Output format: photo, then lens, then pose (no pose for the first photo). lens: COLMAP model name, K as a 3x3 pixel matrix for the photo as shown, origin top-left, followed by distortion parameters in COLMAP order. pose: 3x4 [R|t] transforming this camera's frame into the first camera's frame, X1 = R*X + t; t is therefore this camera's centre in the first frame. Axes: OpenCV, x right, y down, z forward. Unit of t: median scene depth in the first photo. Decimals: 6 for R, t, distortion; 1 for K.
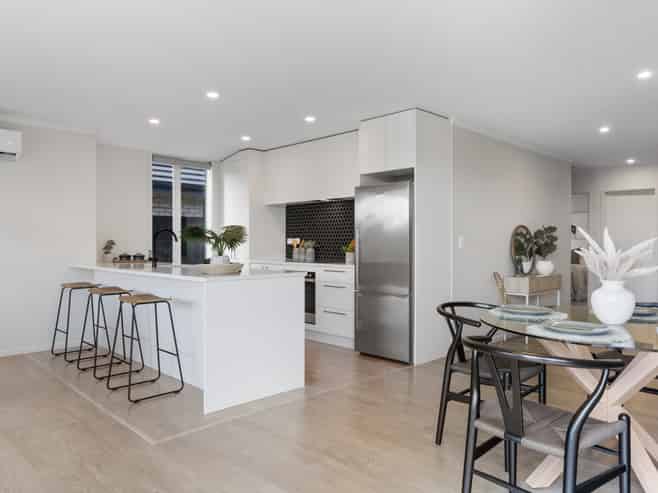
lens RADIAL K [[473.0, 0, 329.0], [0, 473.0, 246.5], [0, 0, 1]] dist [0.004487, -0.003011]
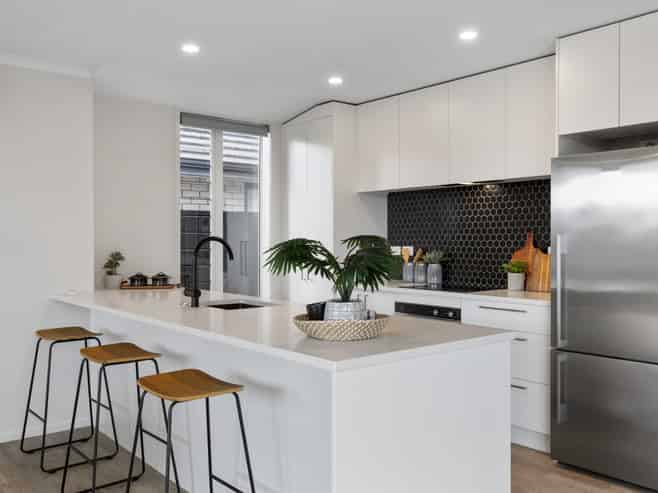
lens RADIAL K [[605.7, 0, 329.0], [0, 605.7, 246.5], [0, 0, 1]] dist [-0.000715, 0.008998]
pose [[0.996456, -0.001448, -0.084101, -0.121528], [0.001753, 0.999992, 0.003553, -0.023149], [0.084096, -0.003687, 0.996451, 0.243322]]
